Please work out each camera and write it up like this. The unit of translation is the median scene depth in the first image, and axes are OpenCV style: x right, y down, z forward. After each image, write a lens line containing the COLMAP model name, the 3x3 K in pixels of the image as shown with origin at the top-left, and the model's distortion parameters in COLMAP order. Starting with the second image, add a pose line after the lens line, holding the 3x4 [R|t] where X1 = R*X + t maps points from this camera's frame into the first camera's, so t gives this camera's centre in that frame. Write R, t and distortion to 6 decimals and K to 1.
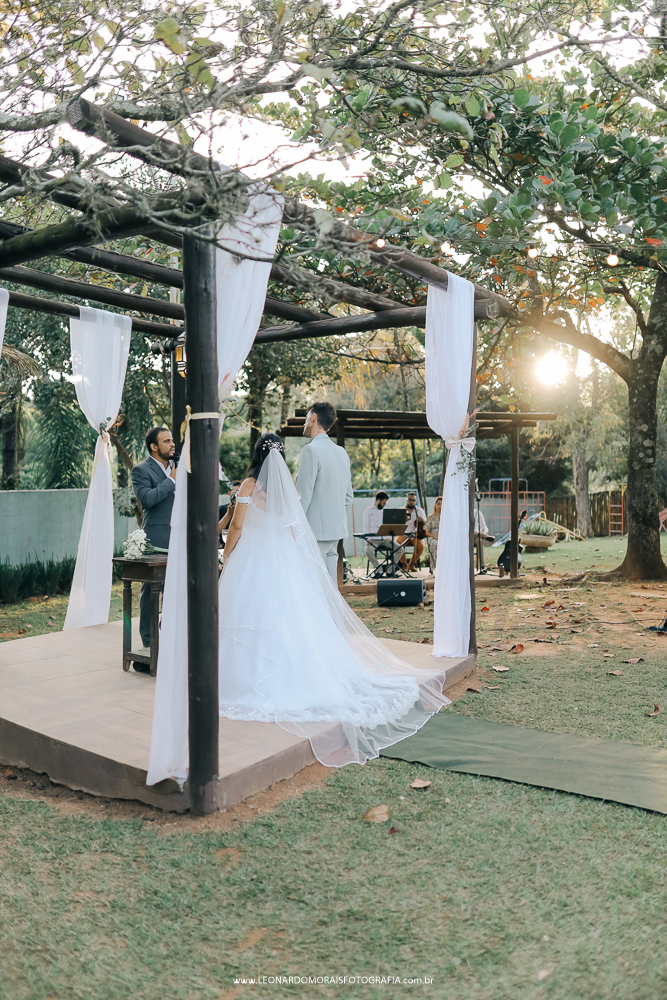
lens RADIAL K [[858.6, 0, 333.5], [0, 858.6, 500.0], [0, 0, 1]] dist [-0.039609, -0.000950]
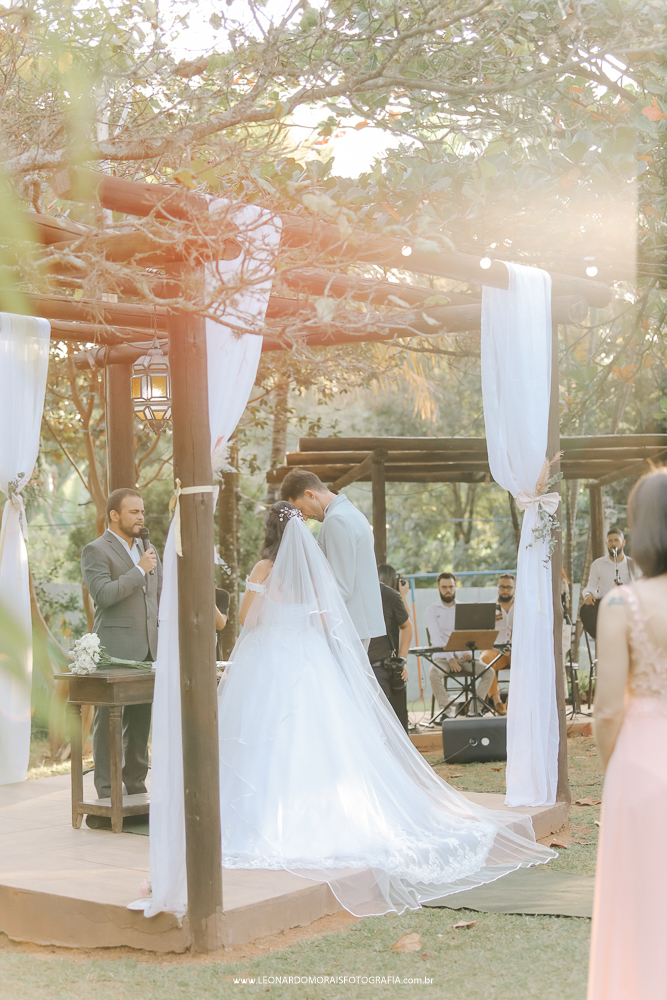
lens RADIAL K [[2732.9, 0, 333.5], [0, 2732.9, 500.0], [0, 0, 1]] dist [-0.767429, -0.050579]
pose [[0.999128, -0.026371, -0.032360, 0.064249], [0.025010, 0.998814, -0.041768, 0.025479], [0.033423, 0.040922, 0.998603, -1.470501]]
